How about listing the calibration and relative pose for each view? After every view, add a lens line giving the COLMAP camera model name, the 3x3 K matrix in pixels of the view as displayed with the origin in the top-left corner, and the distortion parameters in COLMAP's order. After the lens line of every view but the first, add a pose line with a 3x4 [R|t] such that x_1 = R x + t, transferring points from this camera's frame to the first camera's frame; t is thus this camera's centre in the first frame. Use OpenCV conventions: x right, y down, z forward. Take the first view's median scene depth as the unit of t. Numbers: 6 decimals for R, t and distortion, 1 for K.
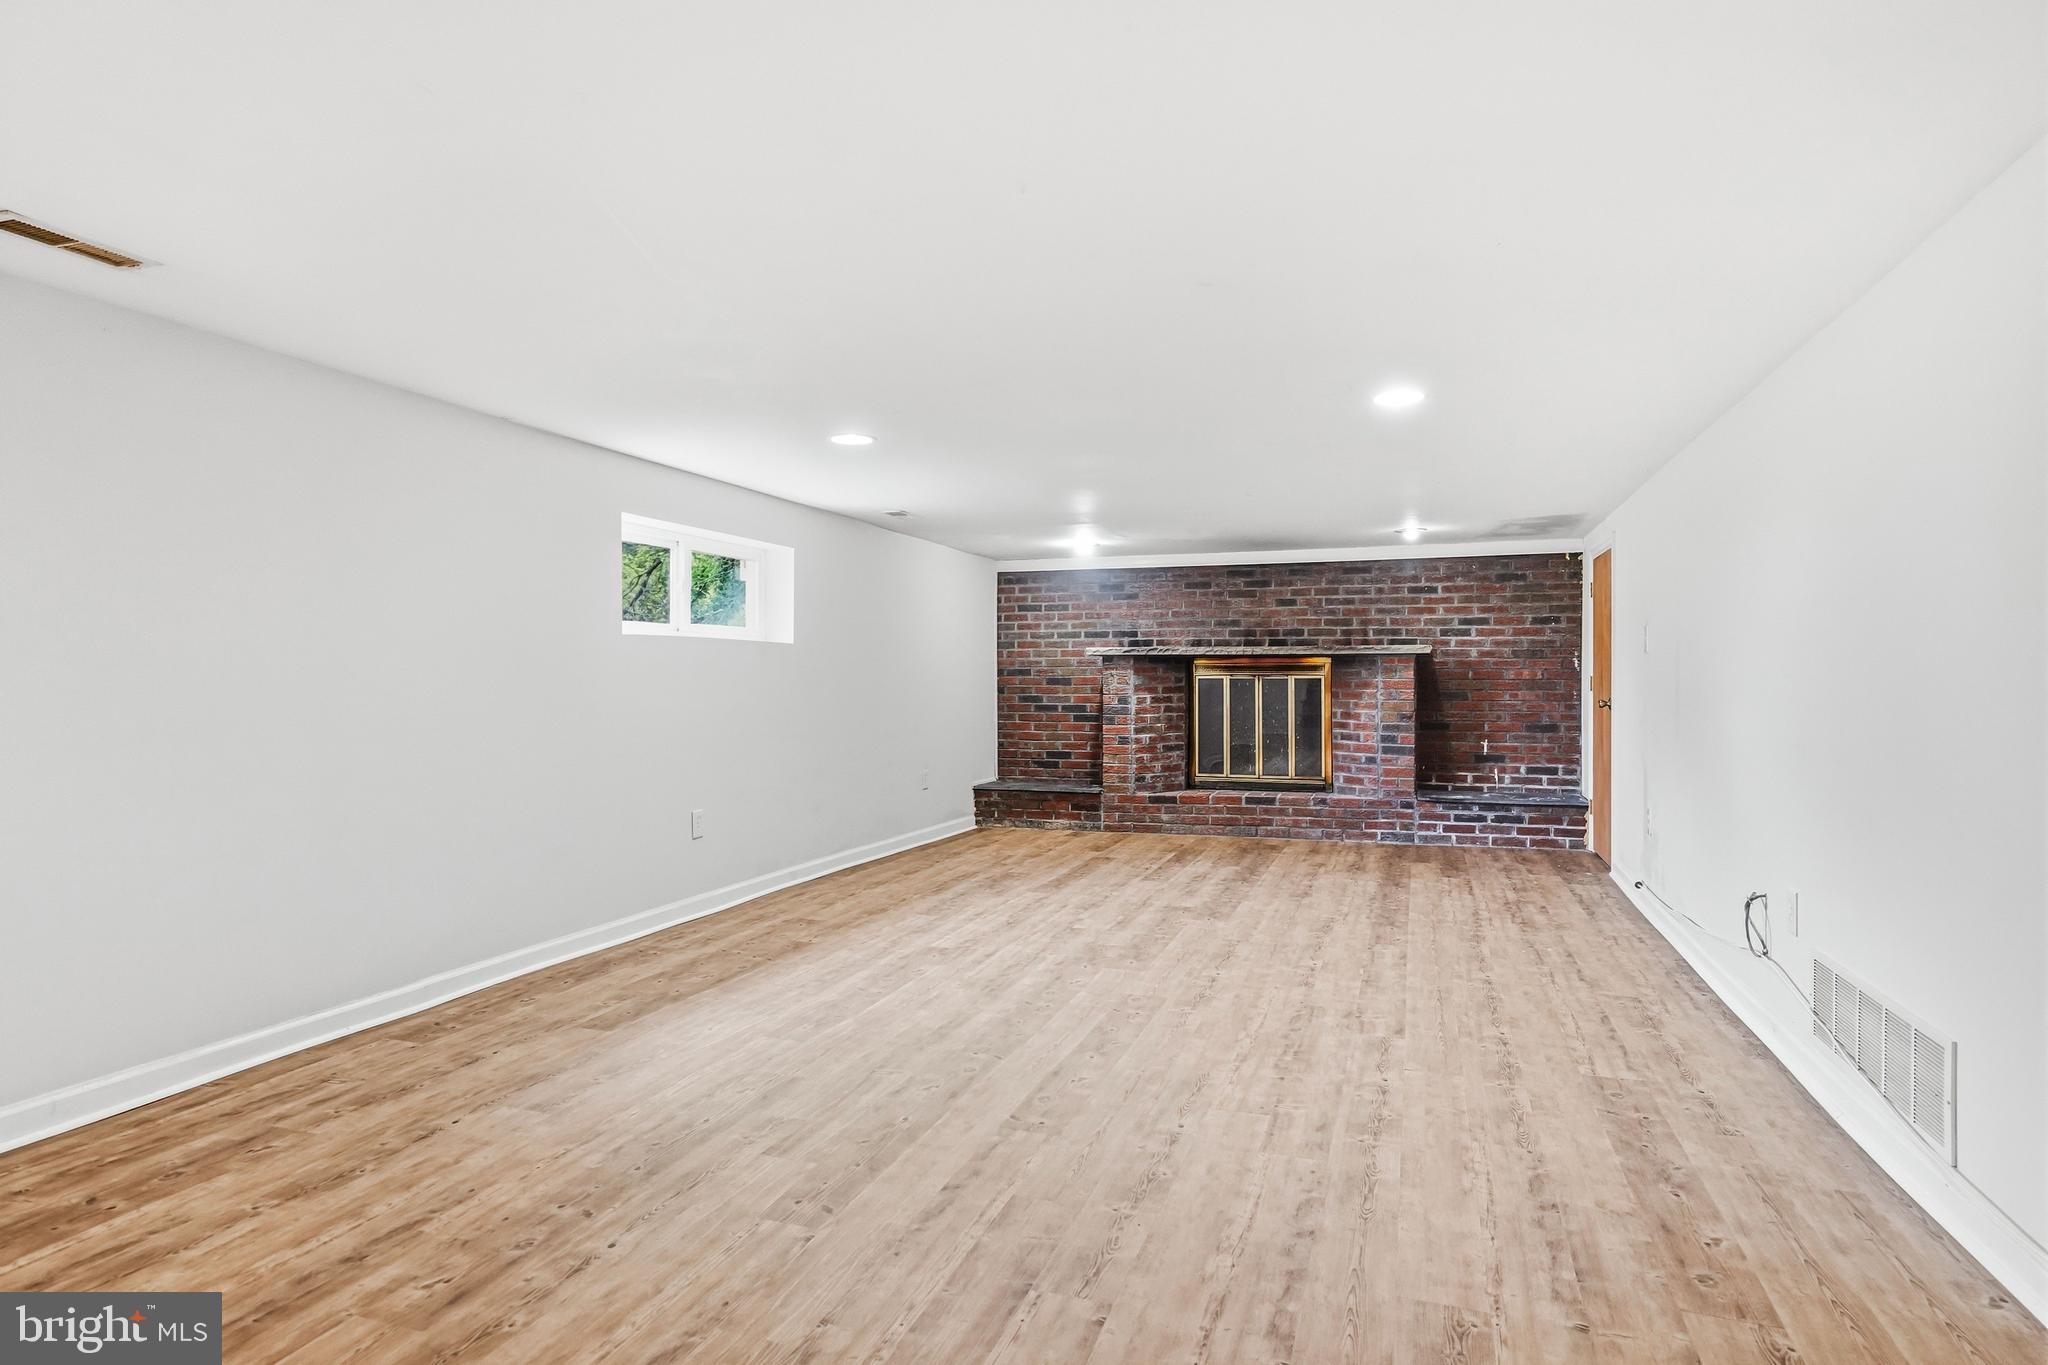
lens RADIAL K [[1062.0, 0, 1047.4], [0, 1062.0, 704.5], [0, 0, 1]] dist [0.007089, 0.000894]
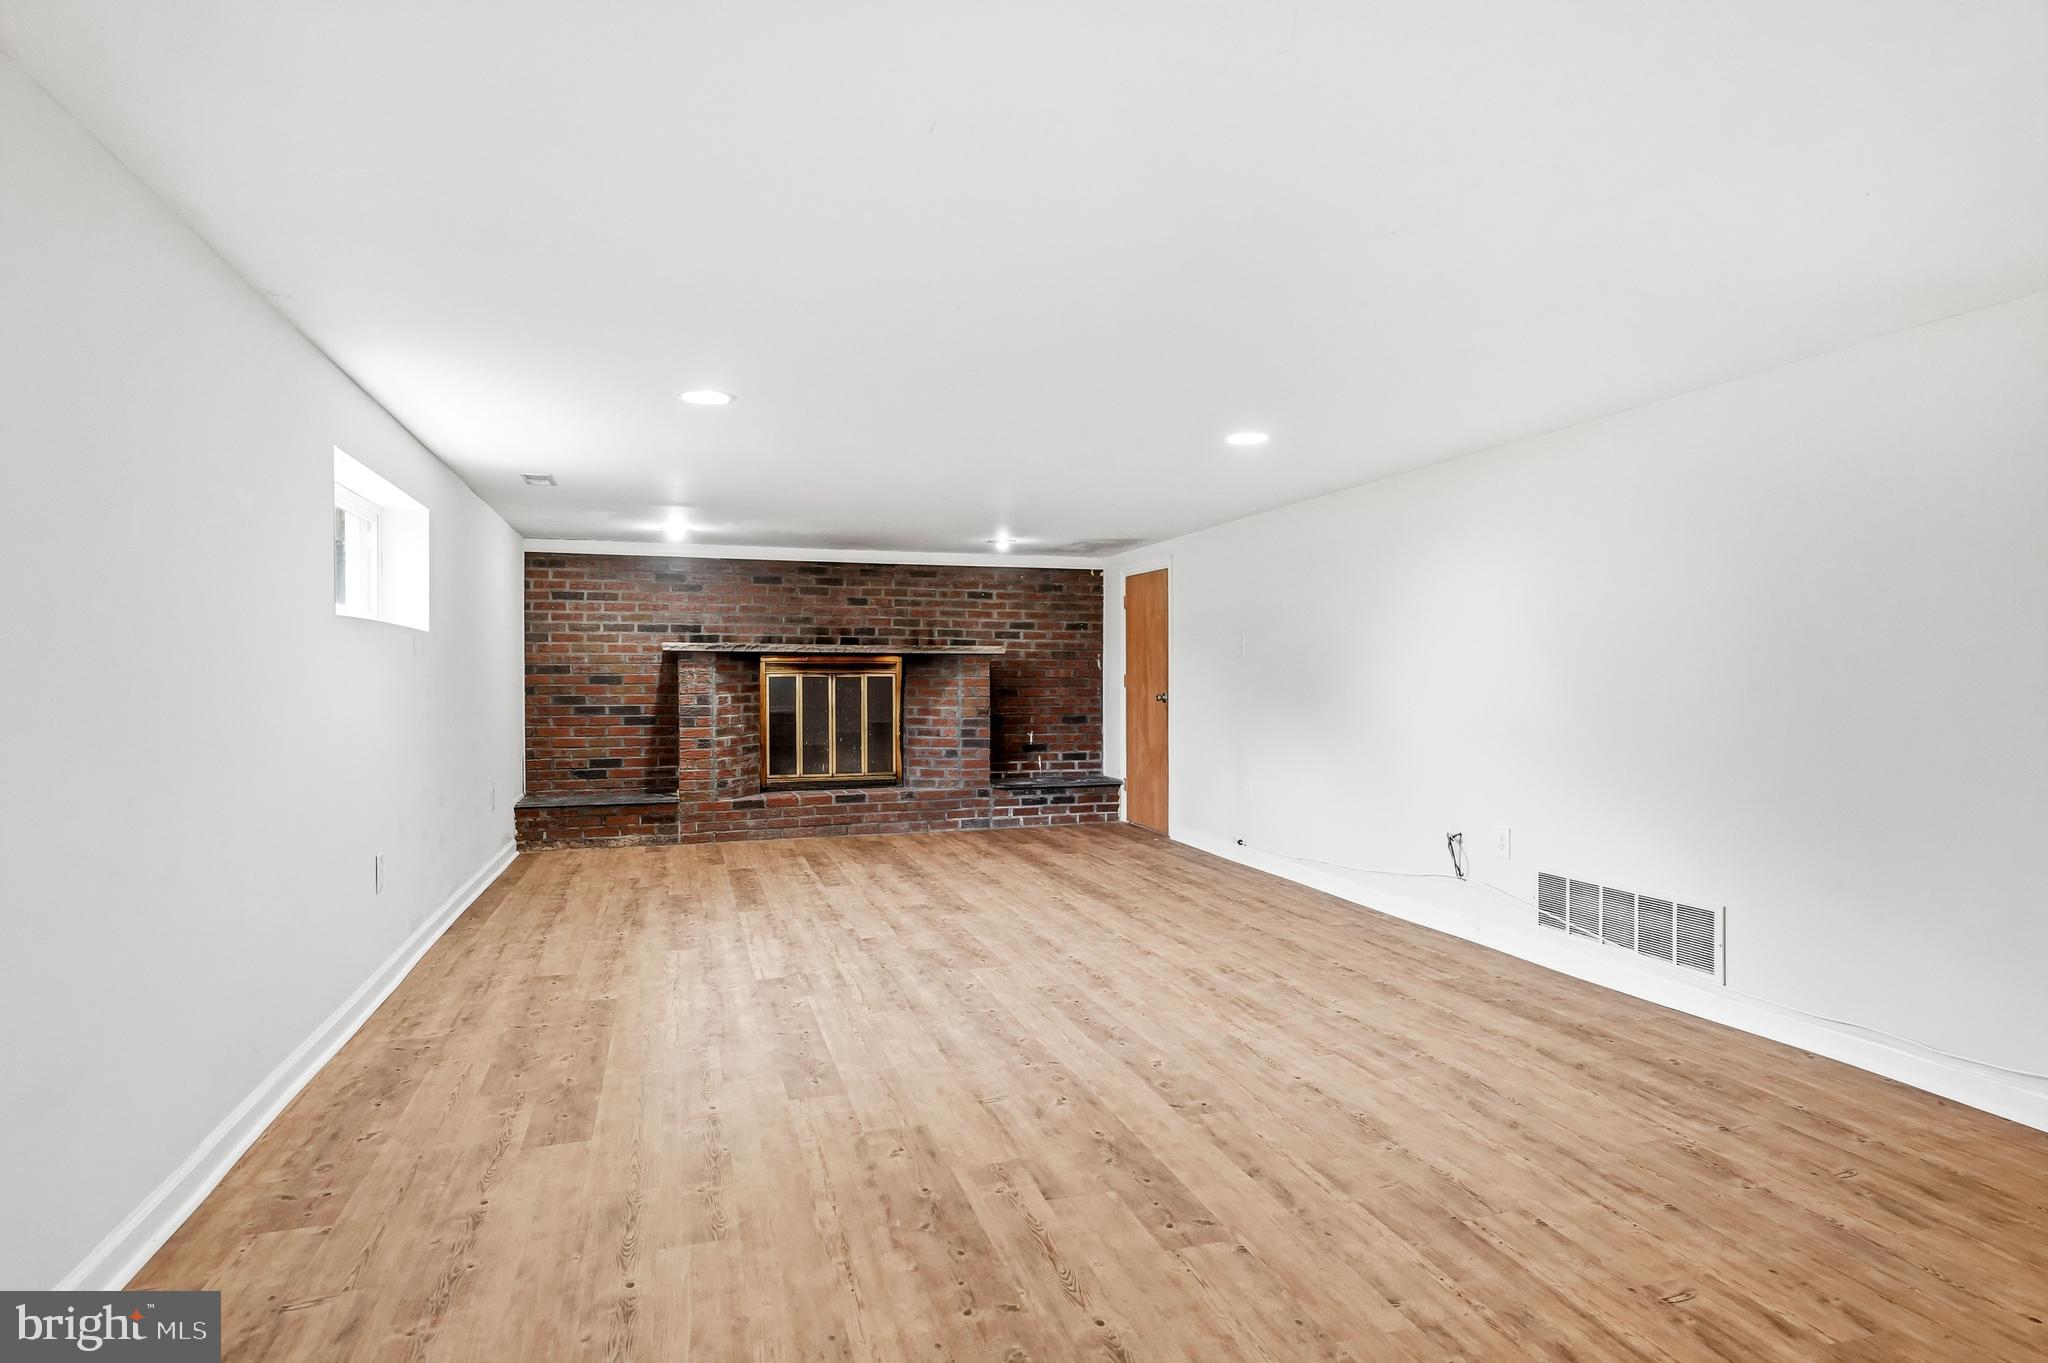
lens RADIAL K [[1081.9, 0, 990.9], [0, 1081.9, 679.4], [0, 0, 1]] dist [0.007897, 0.000224]
pose [[0.818245, -0.001334, 0.574868, -0.511519], [0.014246, 0.999737, -0.017957, -0.002857], [-0.574693, 0.022883, 0.818049, 0.160456]]
